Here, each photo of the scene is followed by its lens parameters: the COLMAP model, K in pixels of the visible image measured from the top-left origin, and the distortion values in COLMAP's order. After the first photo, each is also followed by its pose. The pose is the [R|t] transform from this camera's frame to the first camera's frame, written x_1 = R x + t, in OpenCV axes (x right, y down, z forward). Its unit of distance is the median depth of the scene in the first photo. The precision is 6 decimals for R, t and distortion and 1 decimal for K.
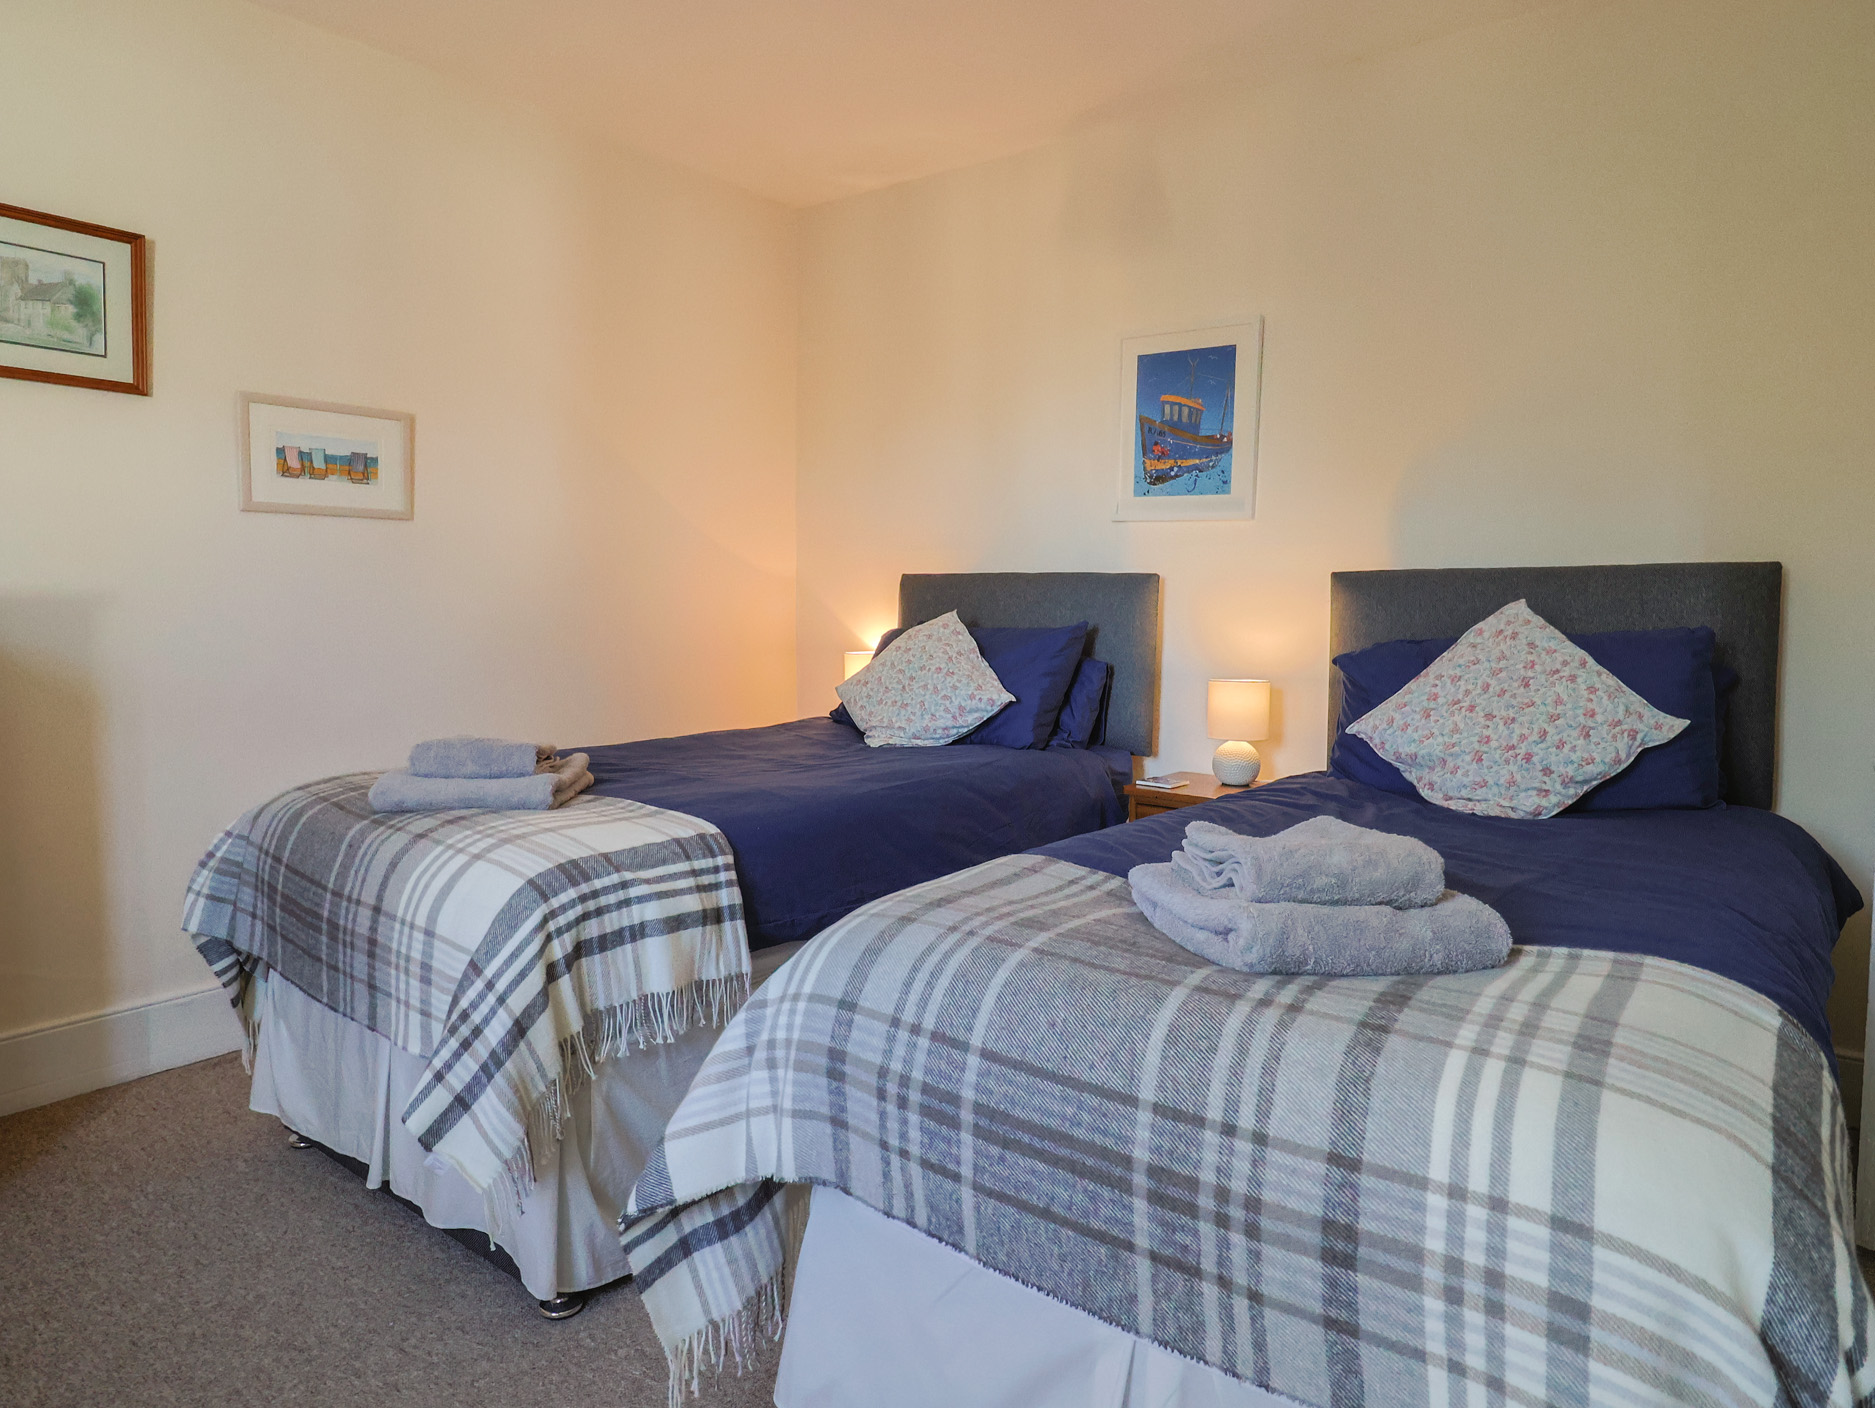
lens RADIAL K [[1125.7, 0, 955.9], [0, 1125.7, 692.2], [0, 0, 1]] dist [-0.004242, -0.012762]
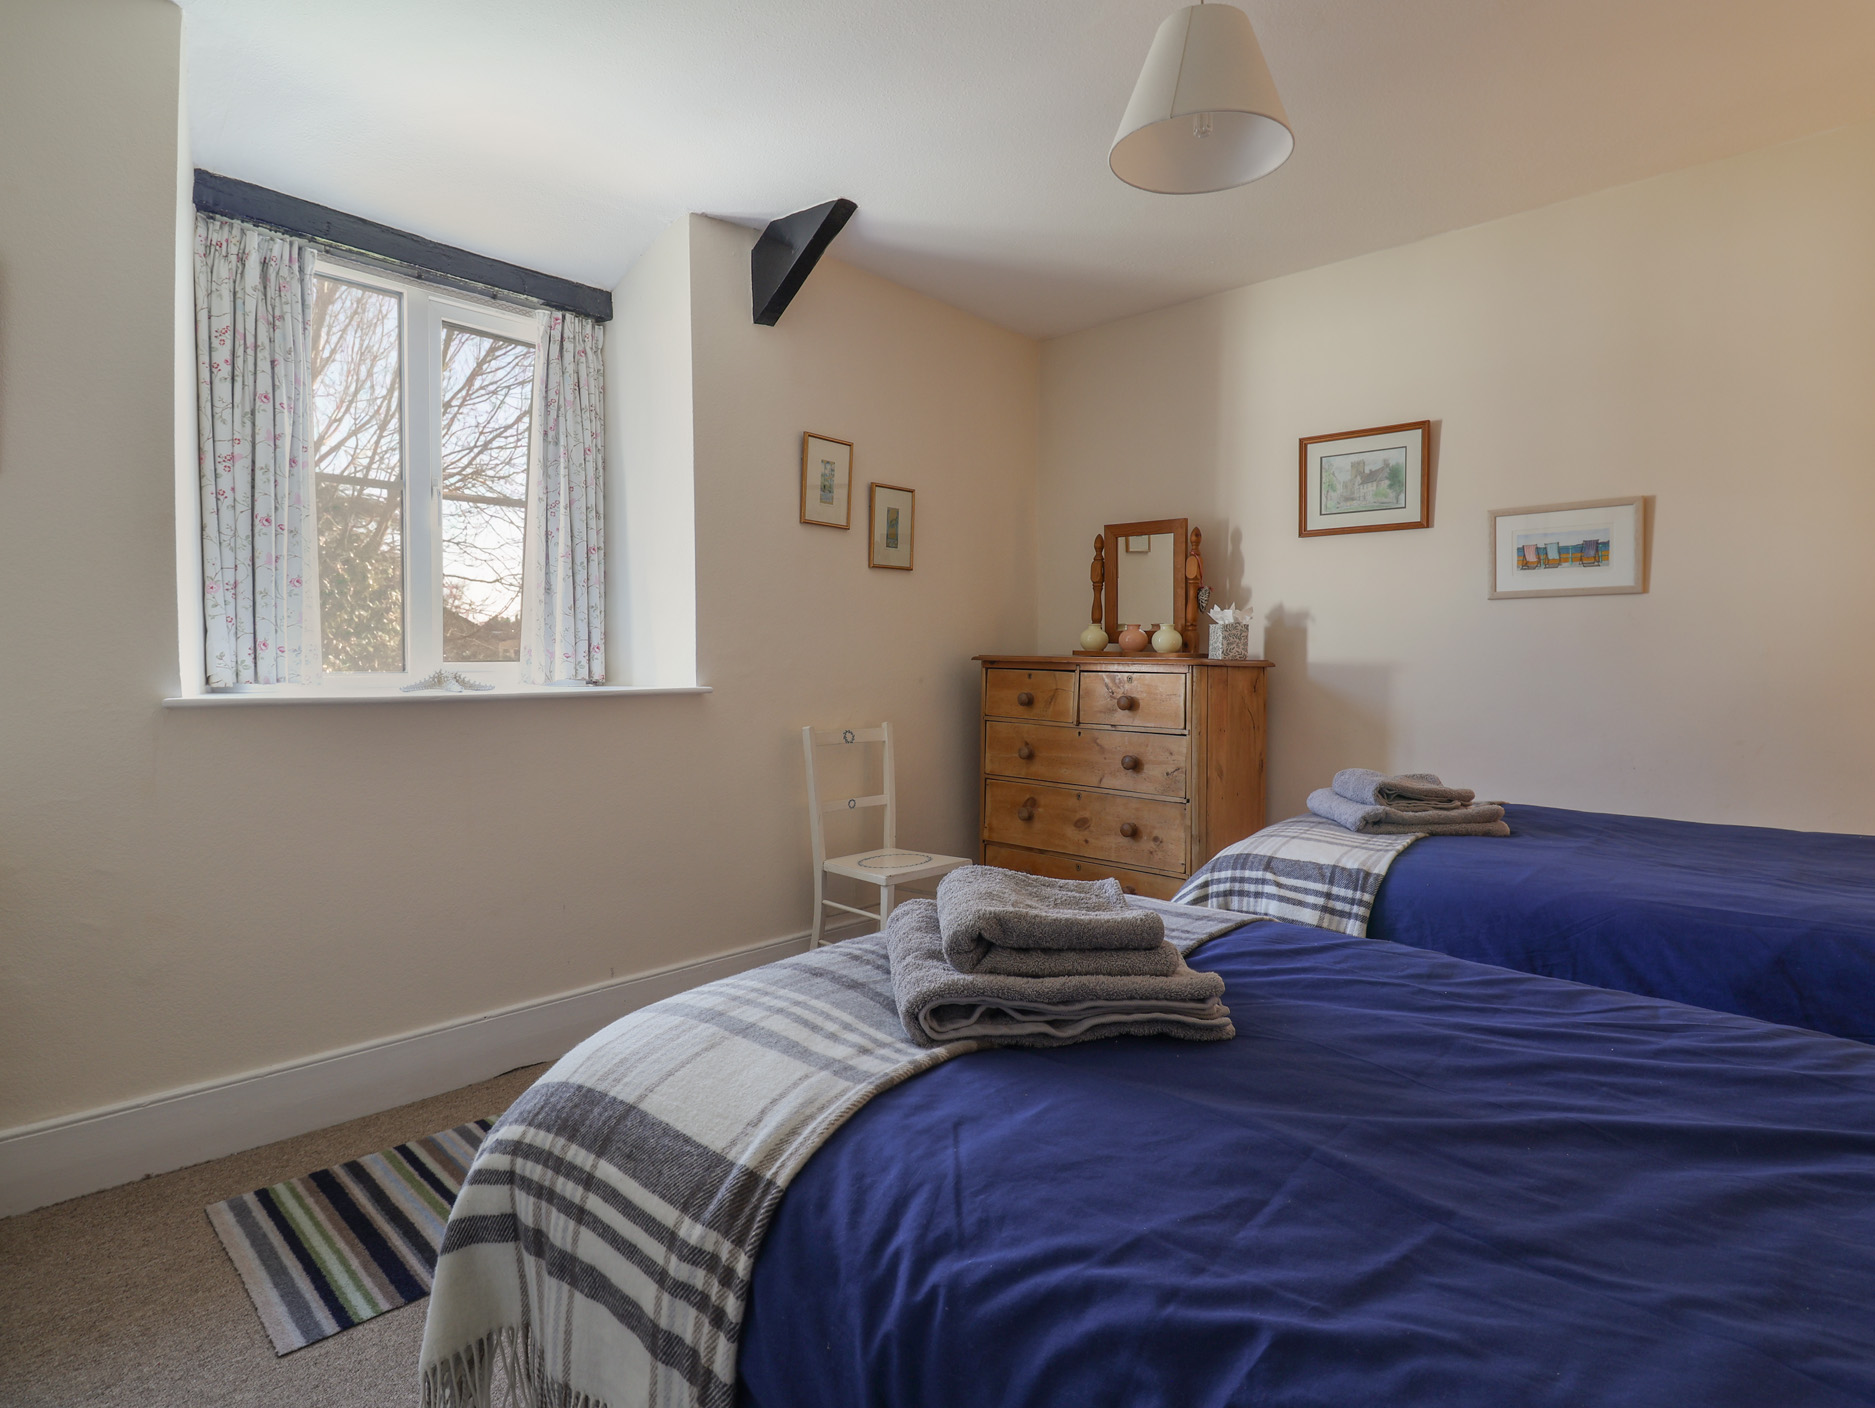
lens RADIAL K [[1070.3, 0, 1002.1], [0, 1070.3, 694.6], [0, 0, 1]] dist [-0.003988, -0.012766]
pose [[-0.110171, 0.024920, -0.993600, 0.993653], [-0.083138, 0.995951, 0.034197, -0.064910], [0.990429, 0.086373, -0.107653, 0.827626]]
